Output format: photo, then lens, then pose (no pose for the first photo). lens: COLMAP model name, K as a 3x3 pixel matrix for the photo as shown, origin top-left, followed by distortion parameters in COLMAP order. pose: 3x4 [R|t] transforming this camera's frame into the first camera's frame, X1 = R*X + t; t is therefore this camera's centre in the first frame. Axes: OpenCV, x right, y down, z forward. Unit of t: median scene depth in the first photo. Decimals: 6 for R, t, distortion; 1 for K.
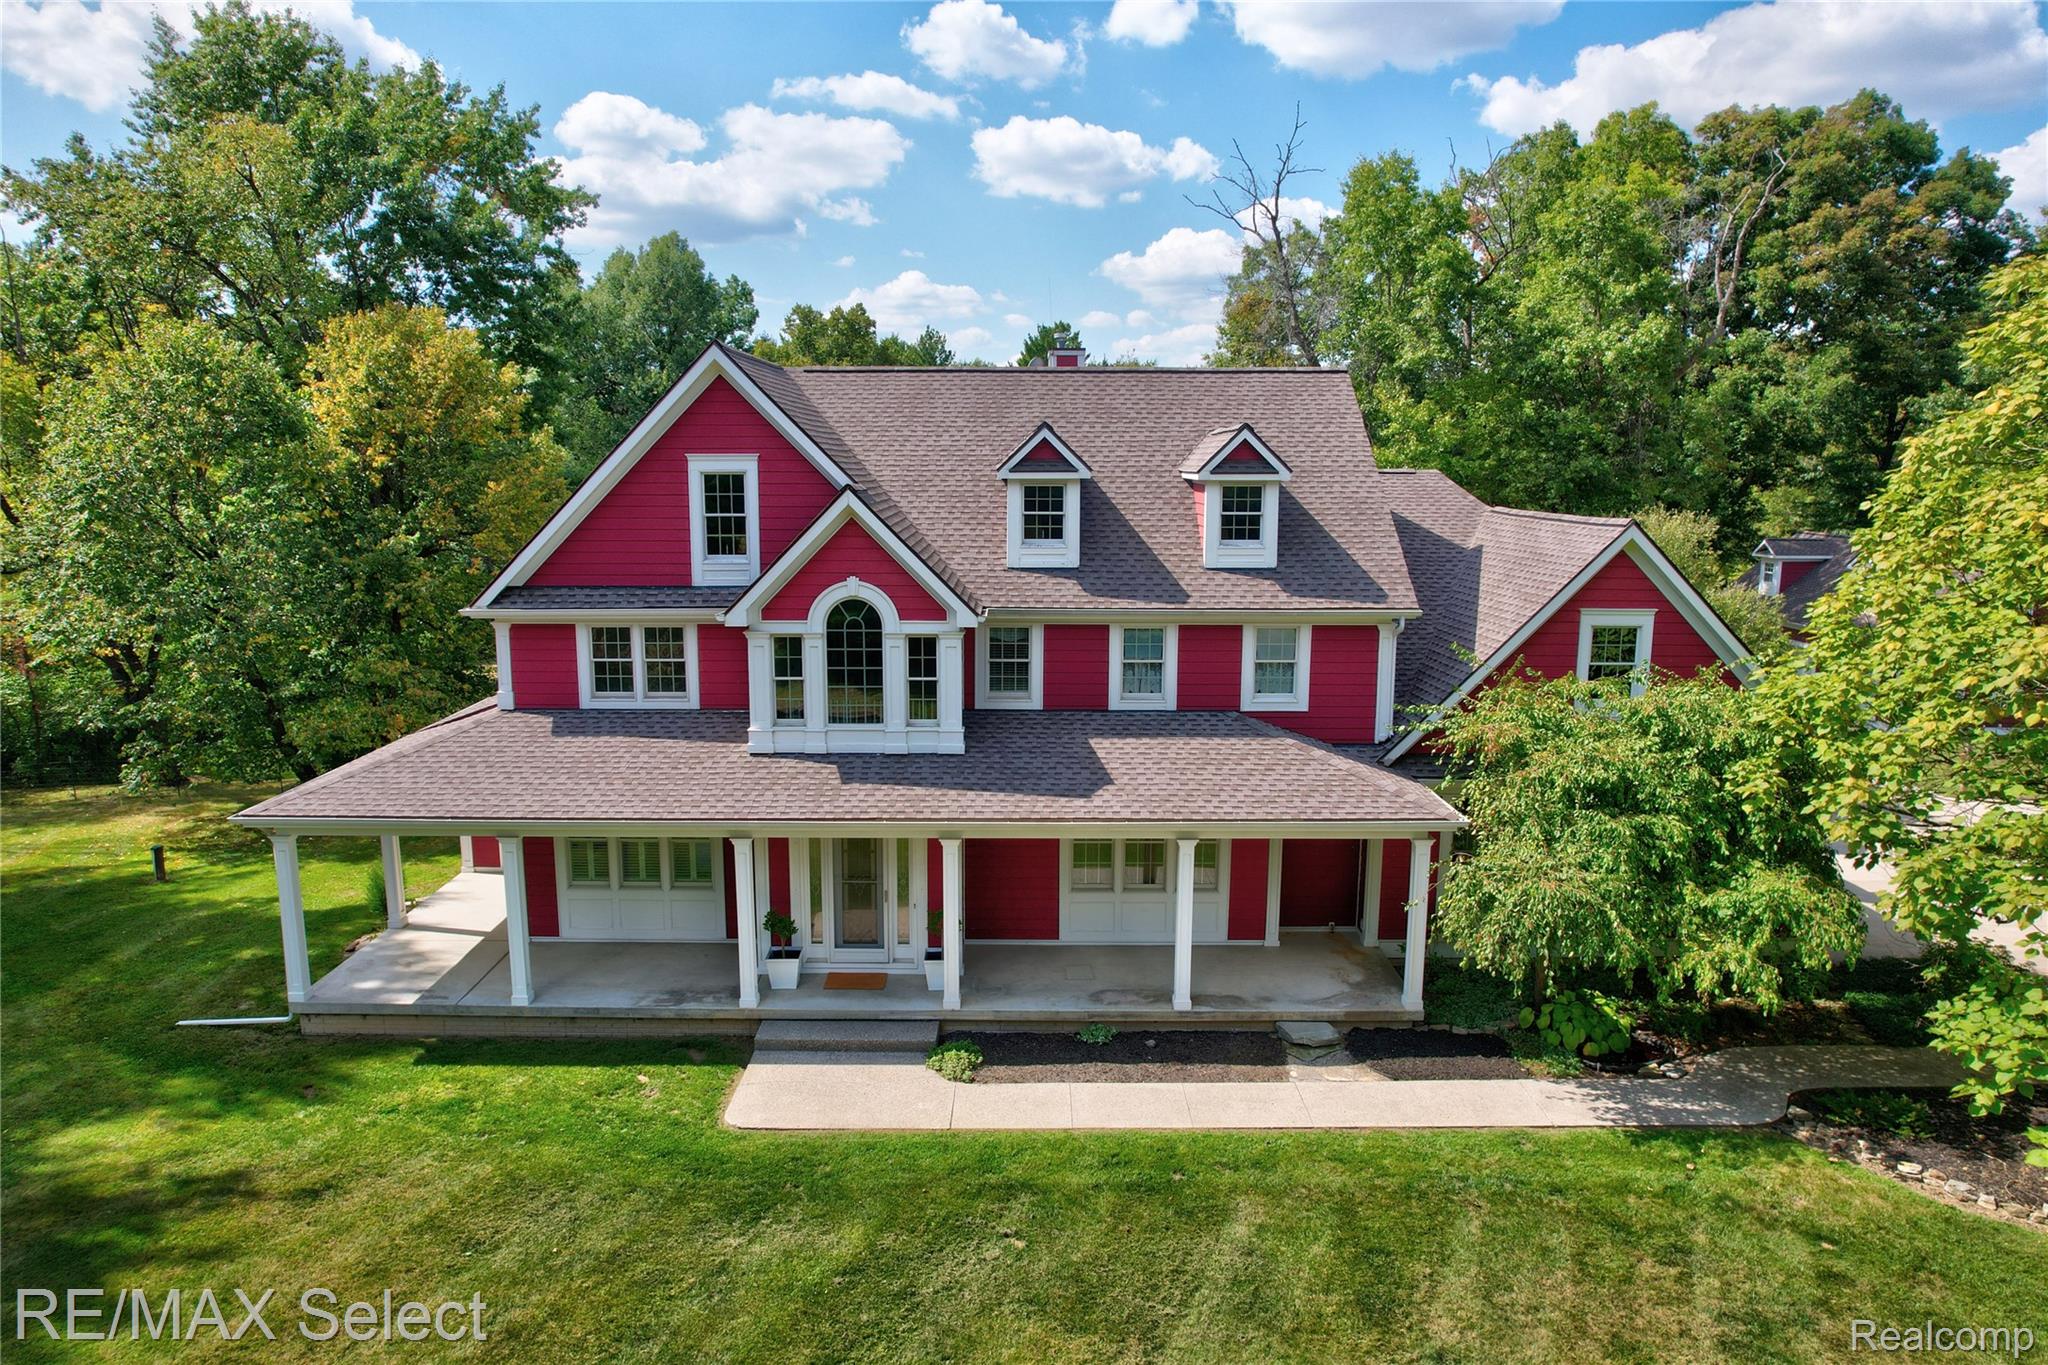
lens RADIAL K [[1301.8, 0, 1016.1], [0, 1301.8, 684.0], [0, 0, 1]] dist [-0.081993, 0.075578]
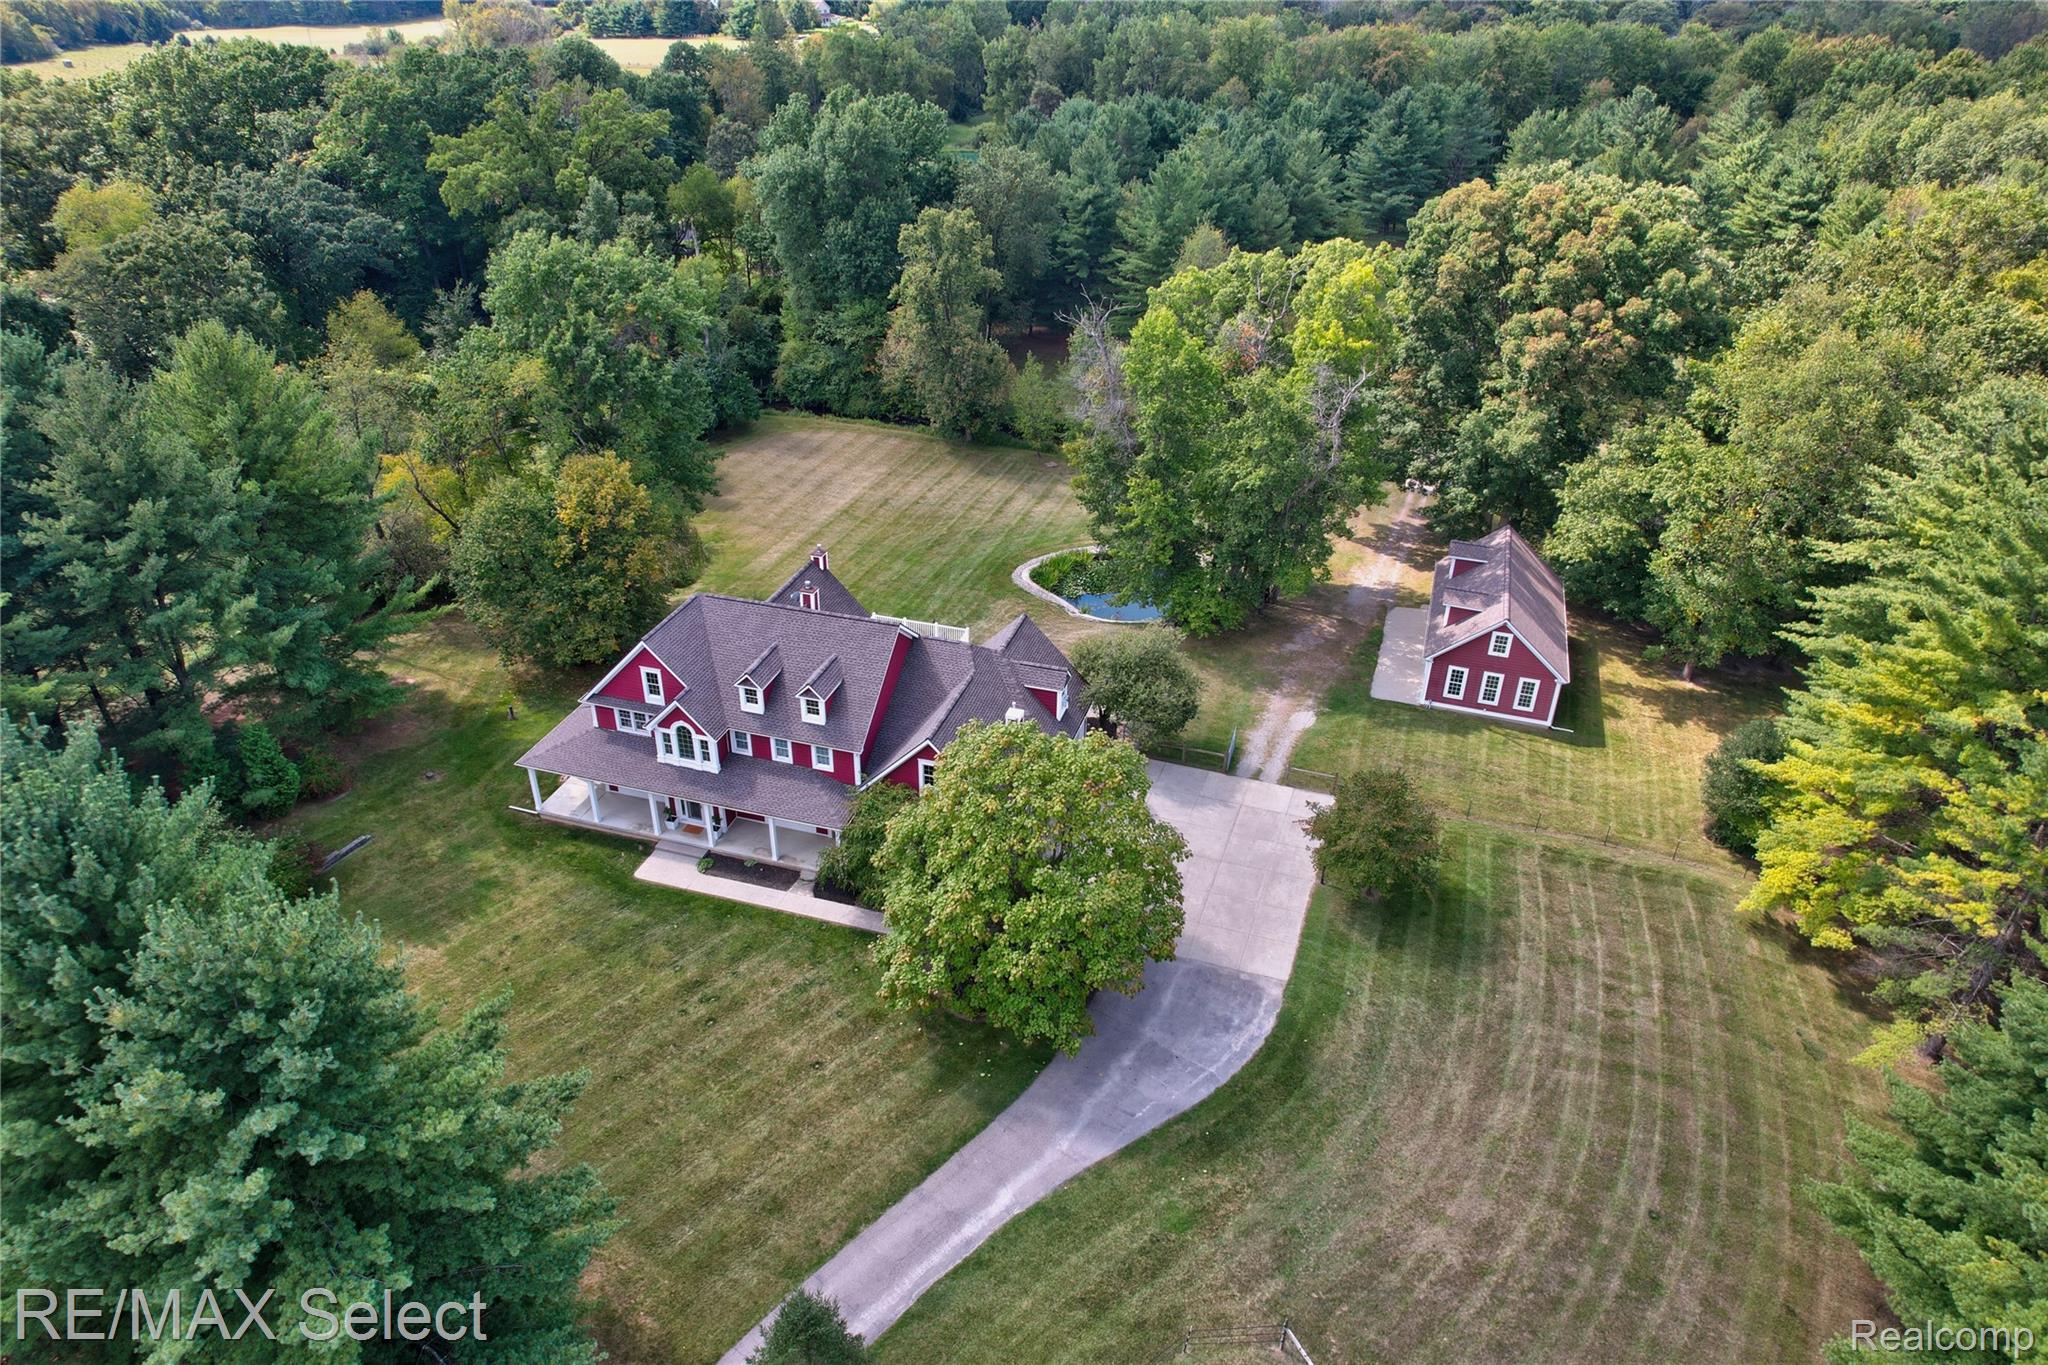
lens RADIAL K [[1301.8, 0, 1016.1], [0, 1301.8, 684.0], [0, 0, 1]] dist [-0.081993, 0.075578]
pose [[0.958395, 0.161111, -0.235632, 1.335660], [-0.063952, 0.925696, 0.372823, -1.343531], [0.278190, -0.342242, 0.897486, -1.525673]]
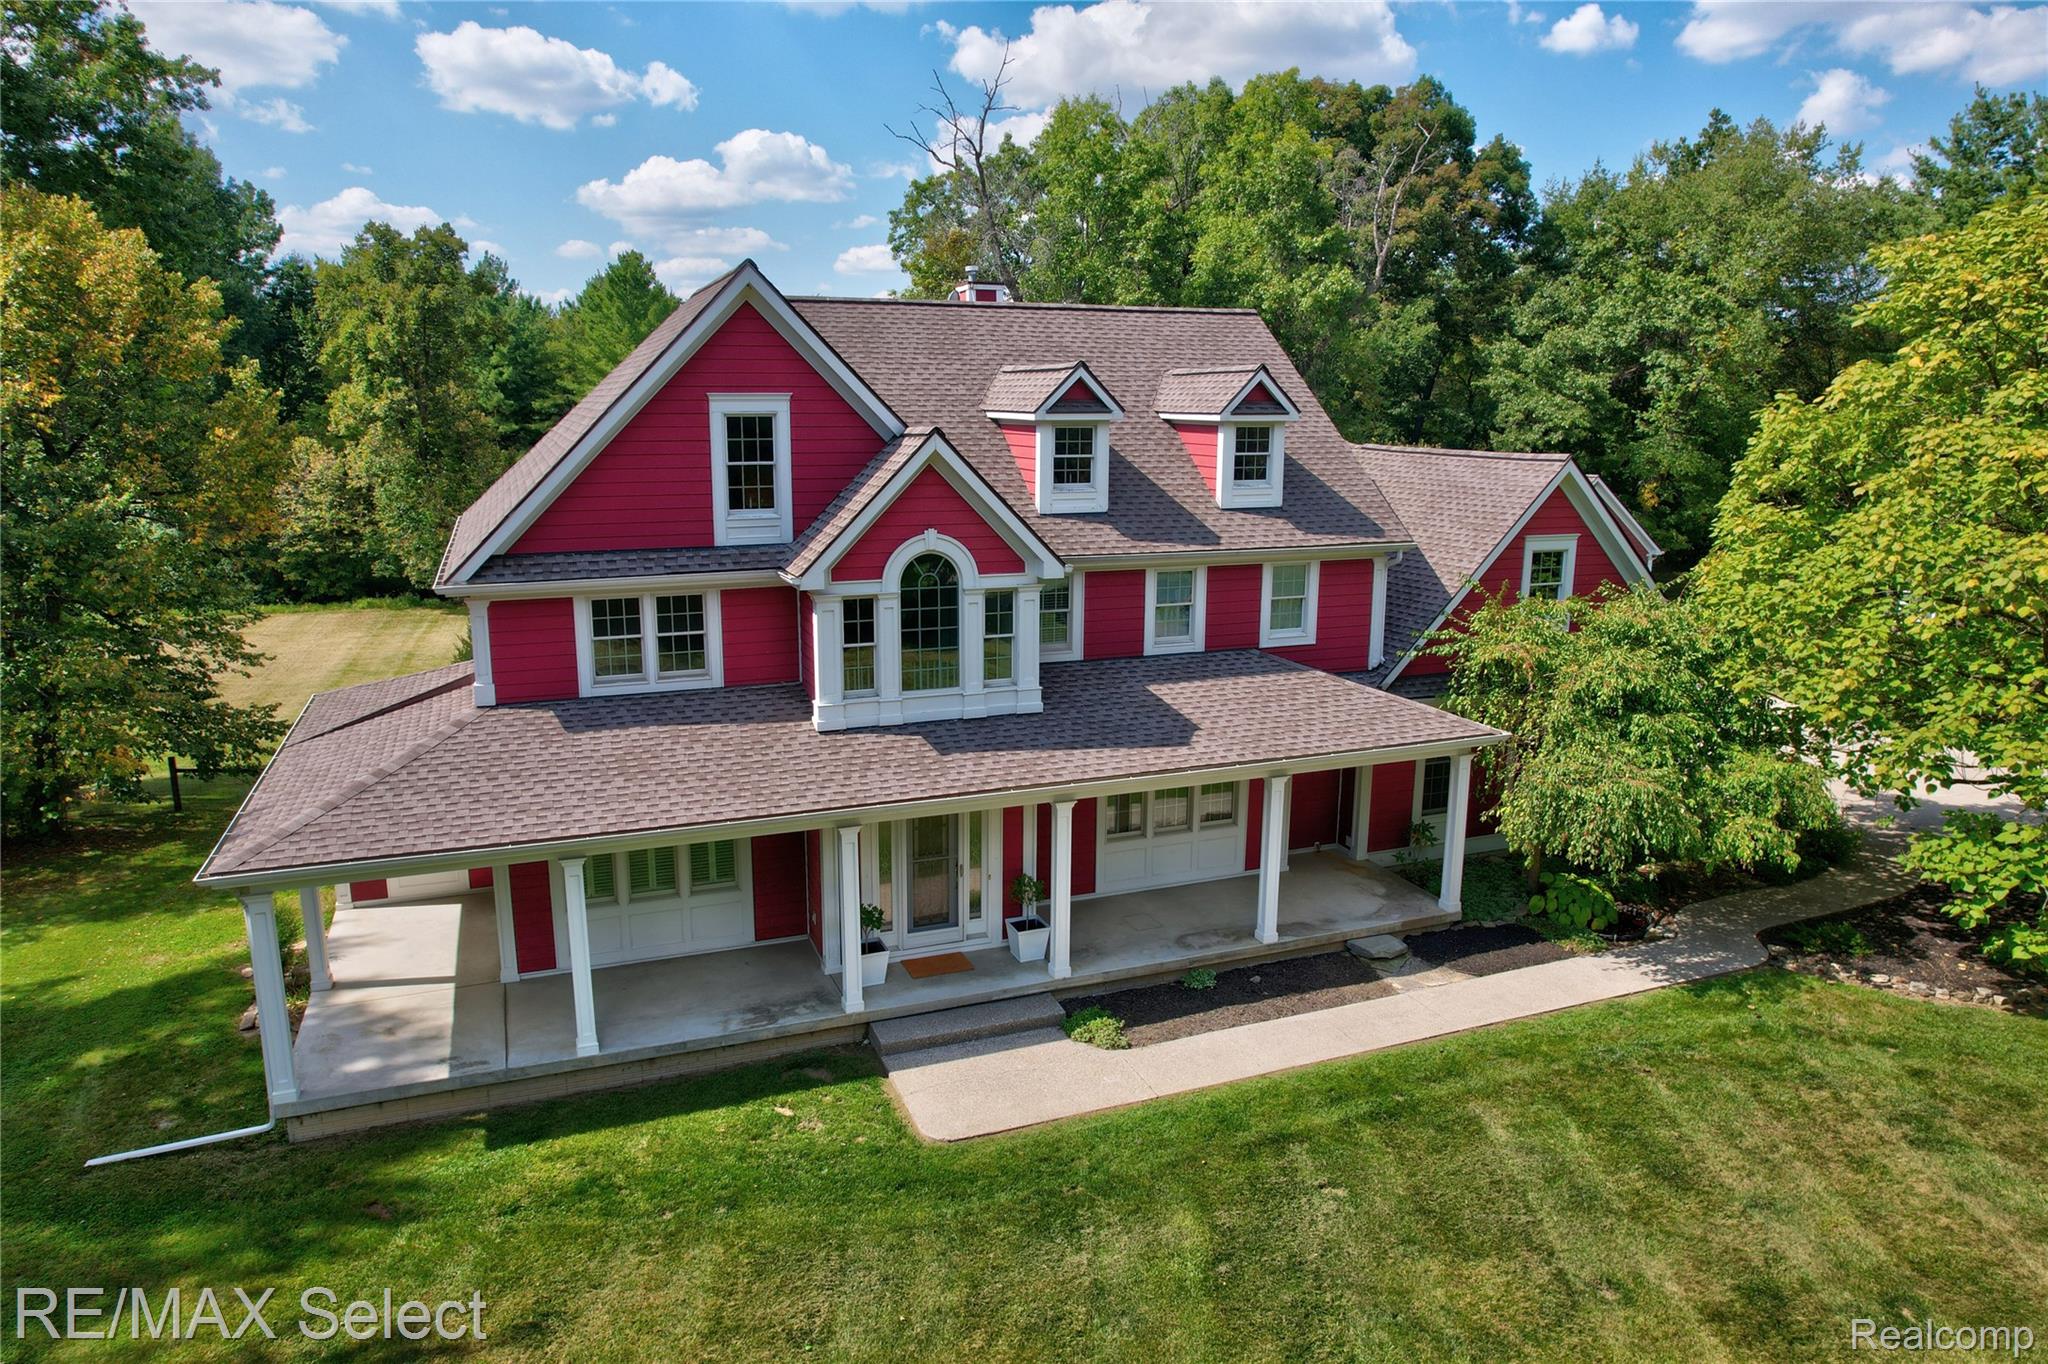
lens RADIAL K [[1301.8, 0, 1016.1], [0, 1301.8, 683.5], [0, 0, 1]] dist [-0.081993, 0.075578]
pose [[0.931174, -0.076387, 0.356484, -0.386081], [0.059875, 0.996569, 0.057144, -0.021881], [-0.359626, -0.031866, 0.932552, 0.117456]]
